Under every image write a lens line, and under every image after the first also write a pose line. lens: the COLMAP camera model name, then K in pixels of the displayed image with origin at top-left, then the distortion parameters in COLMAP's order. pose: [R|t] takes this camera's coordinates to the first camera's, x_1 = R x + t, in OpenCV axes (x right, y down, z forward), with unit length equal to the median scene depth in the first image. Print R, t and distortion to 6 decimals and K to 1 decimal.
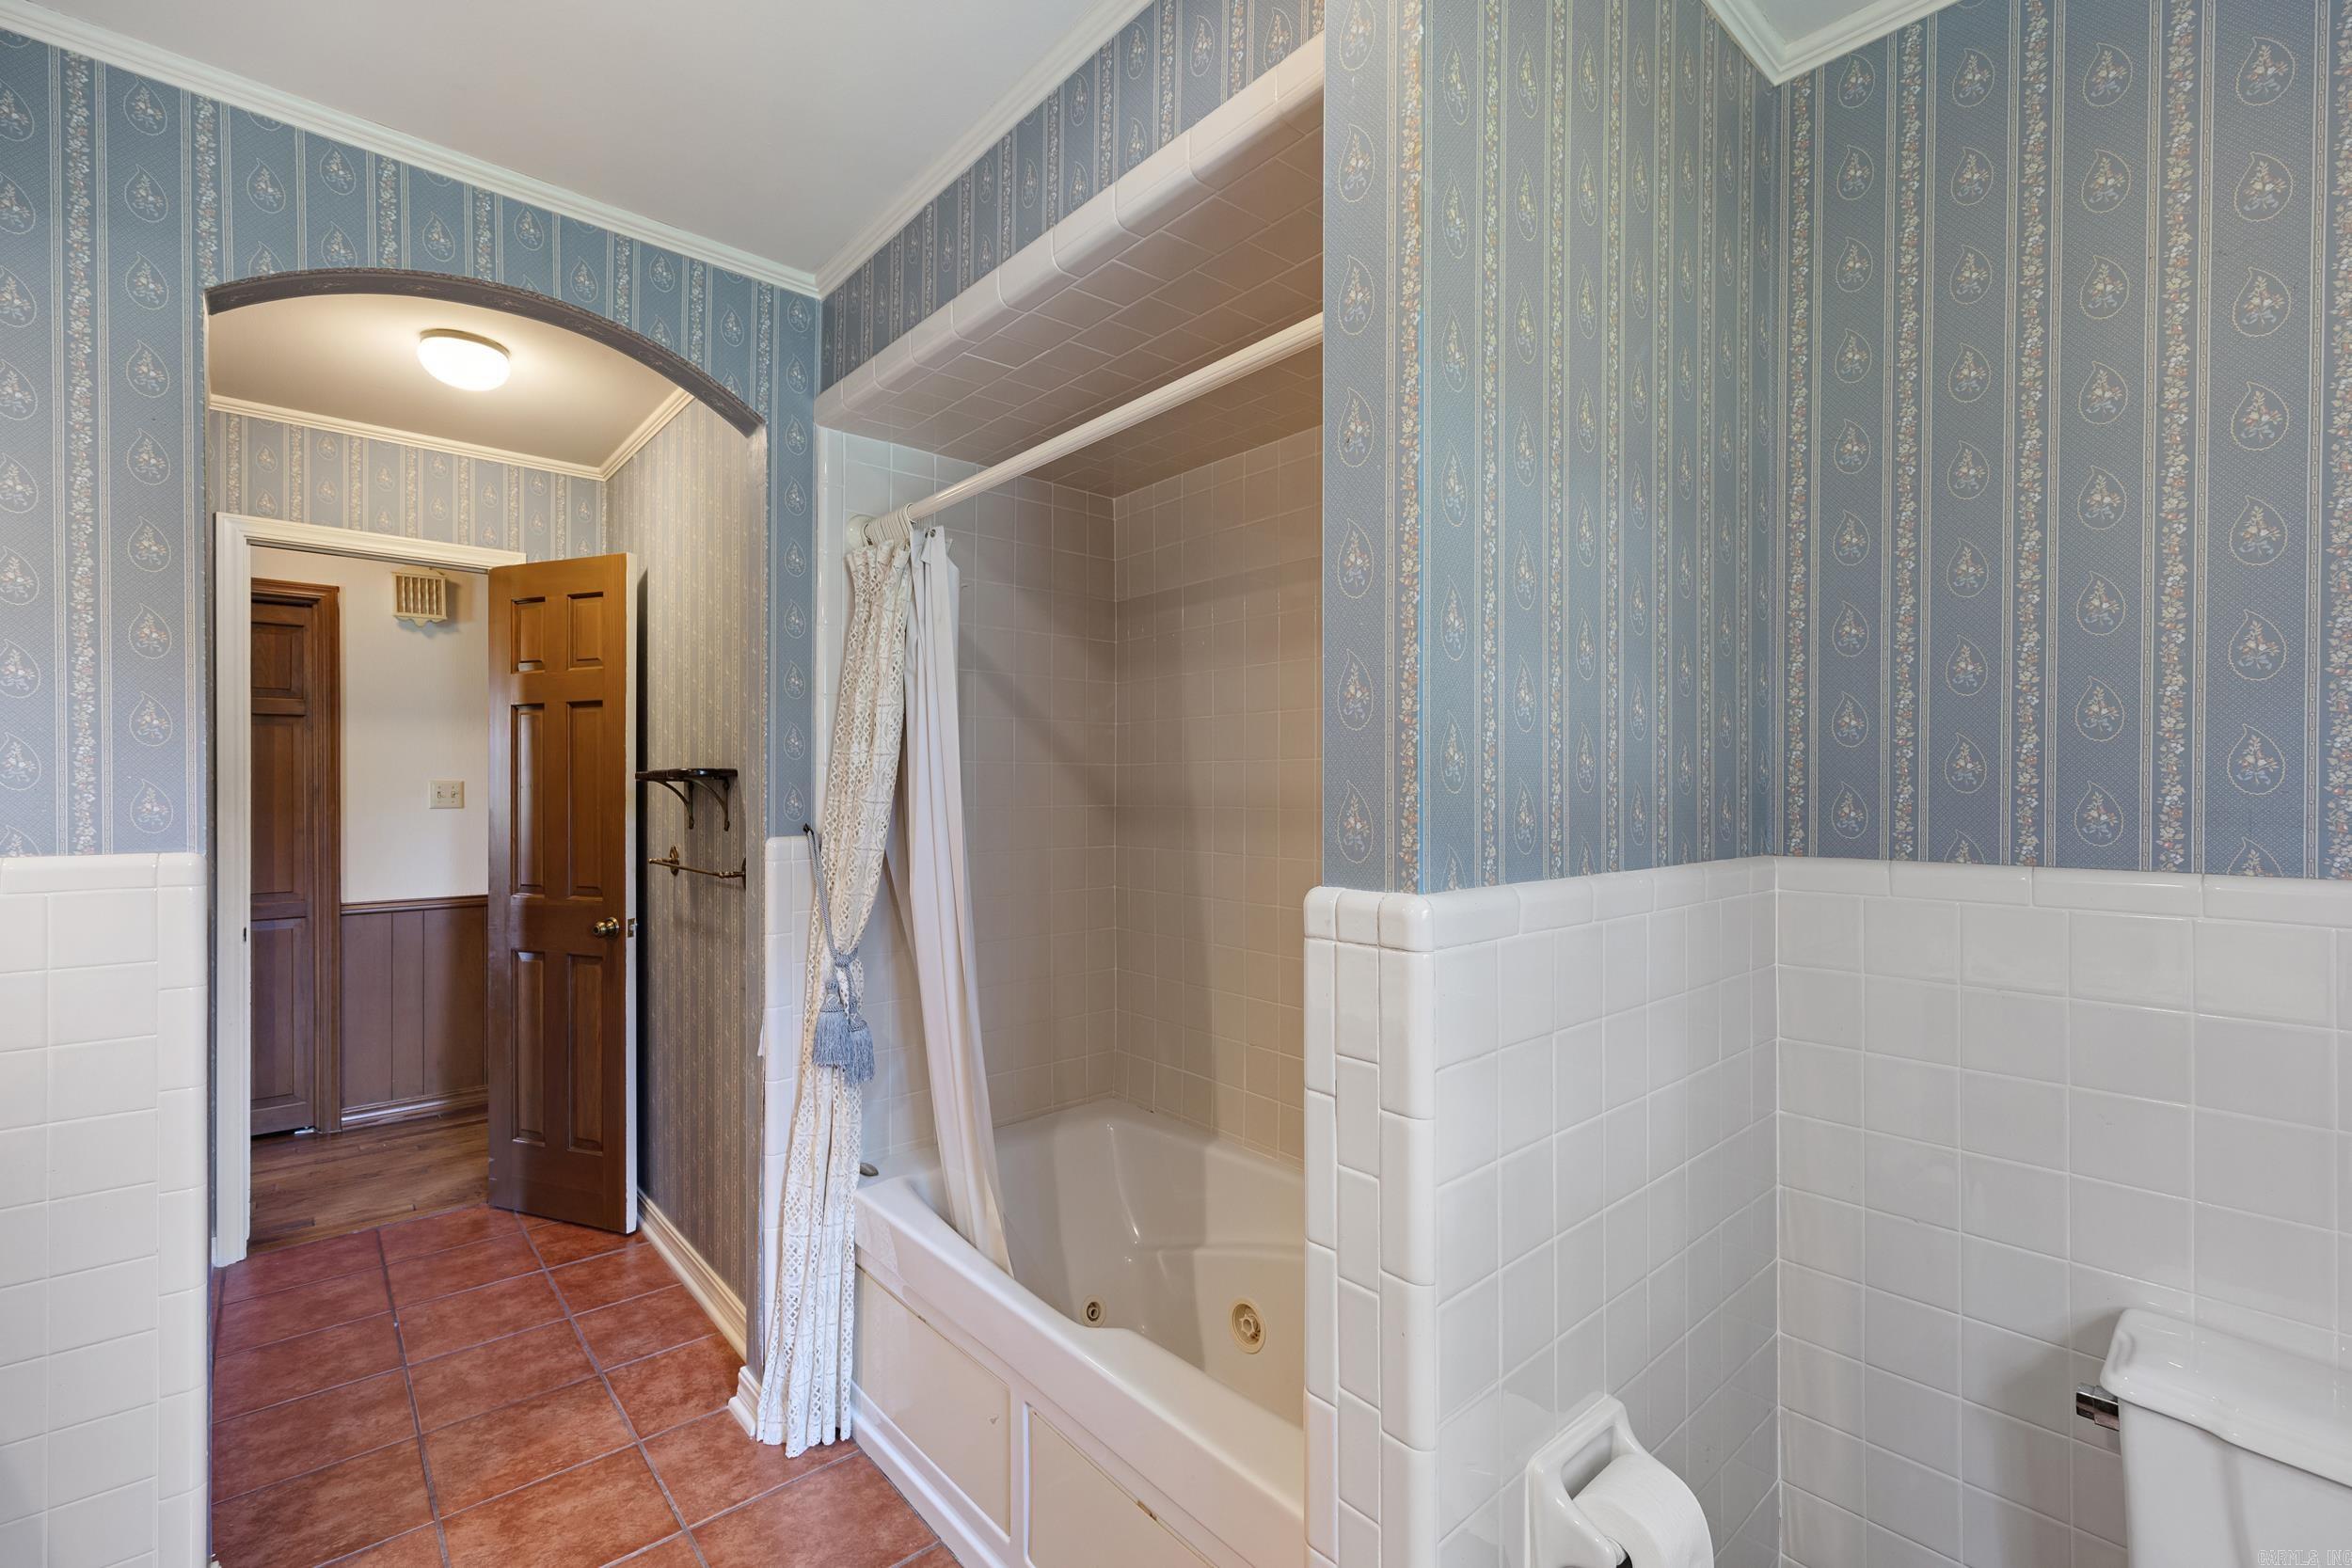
lens RADIAL K [[1023.7, 0, 1200.1], [0, 1023.7, 790.1], [0, 0, 1]] dist [0.003731, -0.001972]
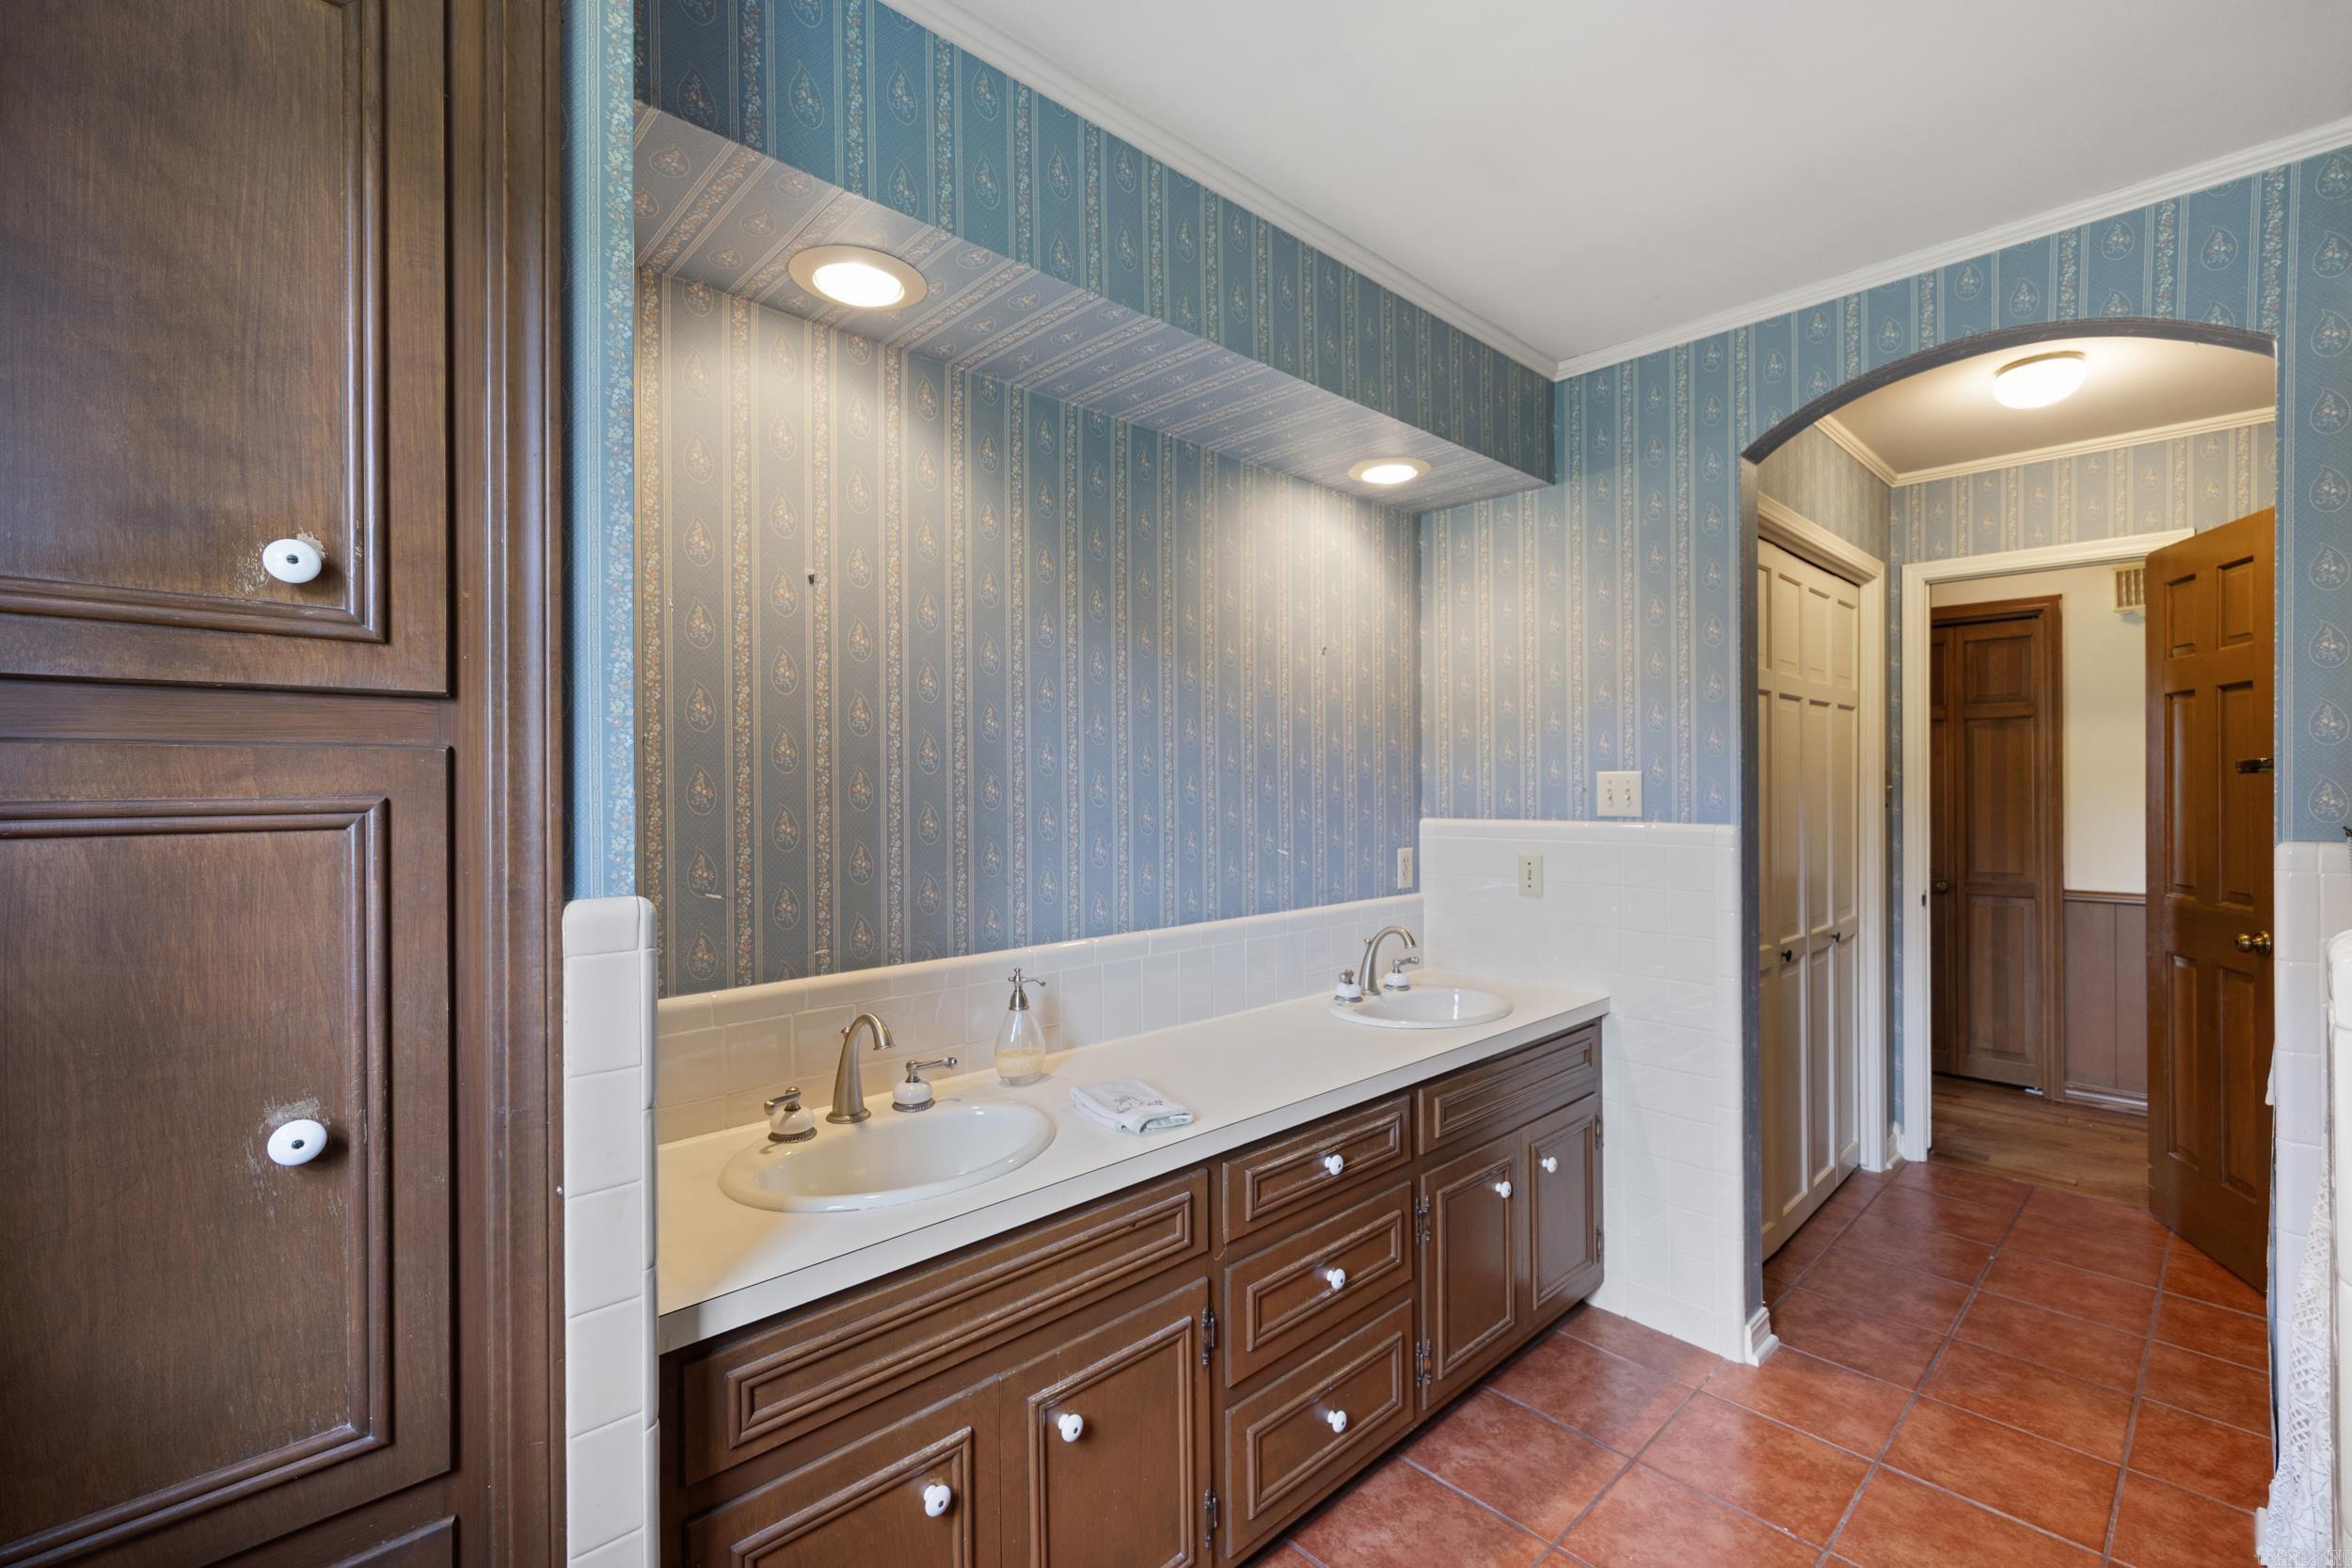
lens RADIAL K [[1023.7, 0, 1181.0], [0, 1023.7, 782.0], [0, 0, 1]] dist [0.003731, -0.001972]
pose [[0.016202, -0.001955, -0.999867, 0.272350], [0.000596, 0.999998, -0.001945, -0.000221], [0.999869, -0.000565, 0.016203, 0.075181]]
